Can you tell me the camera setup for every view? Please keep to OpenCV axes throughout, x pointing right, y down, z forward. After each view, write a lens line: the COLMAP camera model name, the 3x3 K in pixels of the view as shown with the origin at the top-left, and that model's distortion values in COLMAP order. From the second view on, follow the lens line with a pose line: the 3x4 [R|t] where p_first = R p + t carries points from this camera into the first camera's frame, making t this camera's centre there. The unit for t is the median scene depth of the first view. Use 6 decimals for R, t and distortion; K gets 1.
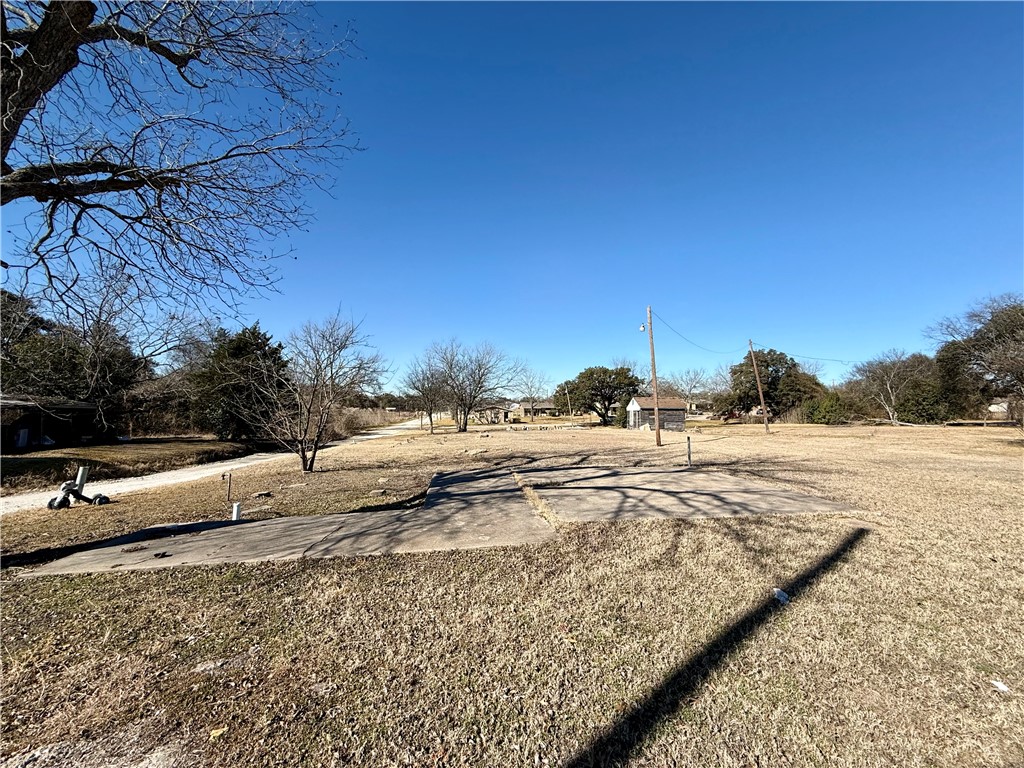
lens RADIAL K [[429.2, 0, 512.0], [0, 429.2, 384.0], [0, 0, 1]] dist [0.001231, 0.000027]
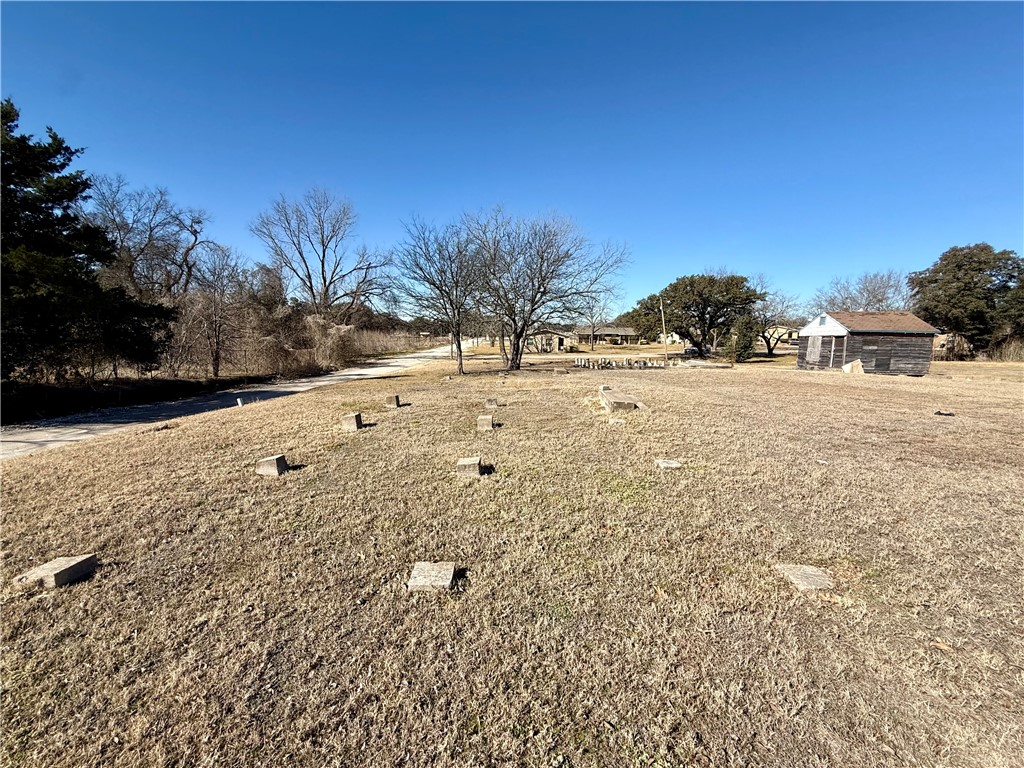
lens RADIAL K [[429.2, 0, 512.0], [0, 429.2, 384.0], [0, 0, 1]] dist [0.001231, 0.000027]
pose [[0.996329, 0.024574, -0.082001, -0.042038], [-0.010478, 0.985716, 0.168091, 0.021069], [0.084960, -0.166615, 0.982355, 0.251409]]
